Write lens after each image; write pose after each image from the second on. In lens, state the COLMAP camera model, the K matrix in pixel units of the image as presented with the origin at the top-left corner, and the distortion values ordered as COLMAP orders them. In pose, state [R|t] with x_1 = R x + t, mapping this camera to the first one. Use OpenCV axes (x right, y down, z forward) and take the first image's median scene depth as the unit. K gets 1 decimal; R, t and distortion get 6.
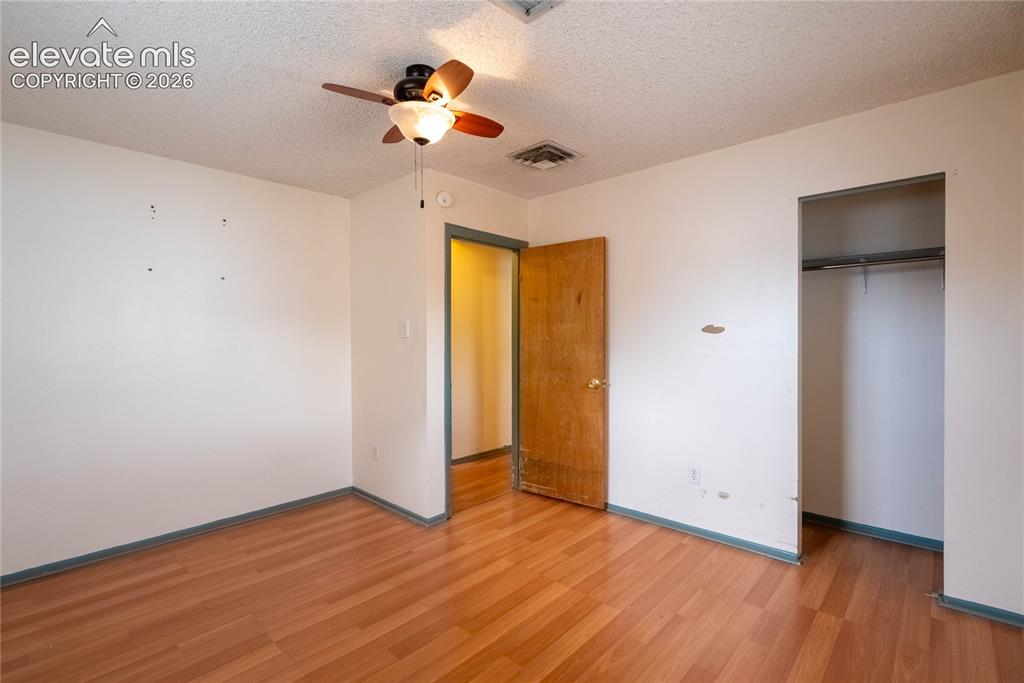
lens RADIAL K [[468.4, 0, 509.9], [0, 468.4, 343.9], [0, 0, 1]] dist [-0.000523, 0.000115]
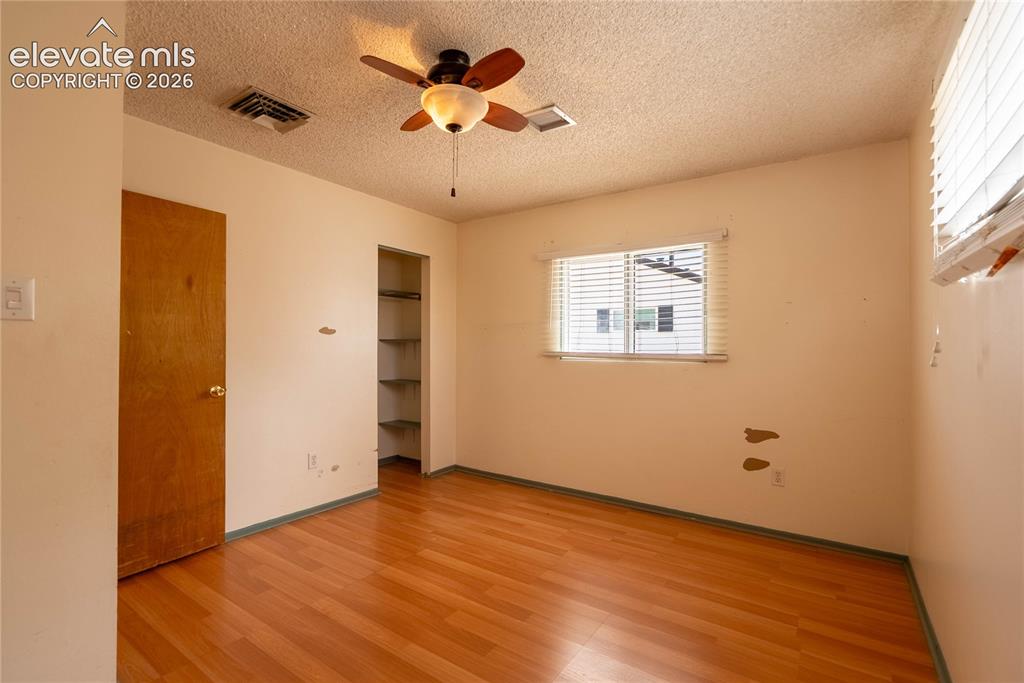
lens RADIAL K [[468.4, 0, 509.9], [0, 468.4, 343.9], [0, 0, 1]] dist [-0.000523, 0.000115]
pose [[-0.138815, 0.013199, 0.990230, -0.727799], [0.006733, 0.999901, -0.012384, 0.017141], [-0.990295, 0.004948, -0.138890, 0.641394]]
